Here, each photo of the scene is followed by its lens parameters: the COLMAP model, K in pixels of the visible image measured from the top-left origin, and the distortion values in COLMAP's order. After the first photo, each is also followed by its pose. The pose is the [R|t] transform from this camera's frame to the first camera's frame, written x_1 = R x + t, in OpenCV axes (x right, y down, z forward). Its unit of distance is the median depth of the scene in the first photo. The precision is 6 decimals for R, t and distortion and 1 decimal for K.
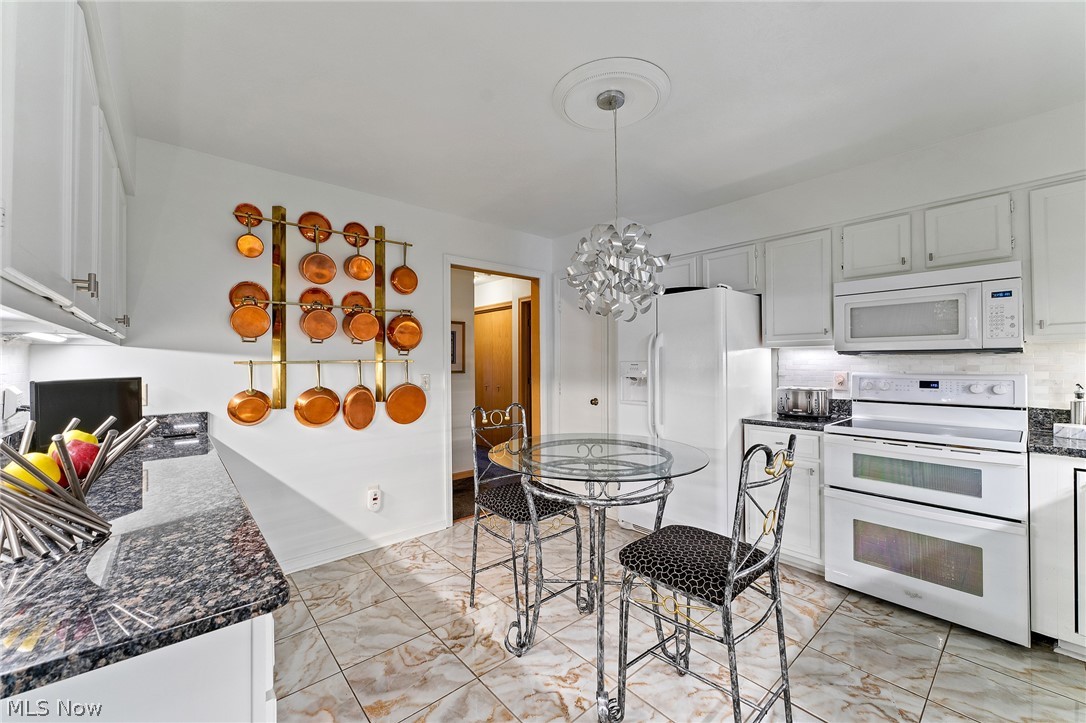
lens RADIAL K [[432.7, 0, 539.0], [0, 432.7, 360.6], [0, 0, 1]] dist [-0.011046, 0.002291]
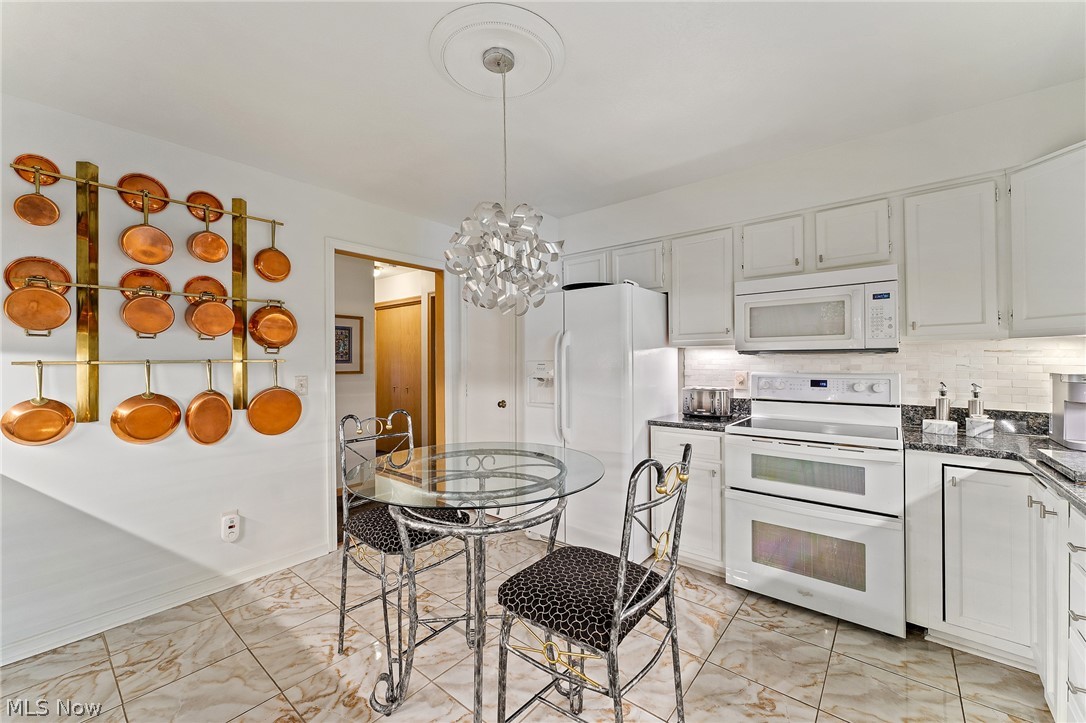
lens RADIAL K [[432.7, 0, 541.8], [0, 432.7, 360.9], [0, 0, 1]] dist [-0.011046, 0.002291]
pose [[0.985113, -0.000381, 0.171909, 0.088673], [-0.000155, 0.999995, 0.003105, -0.001719], [-0.171909, -0.003085, 0.985108, 0.111619]]
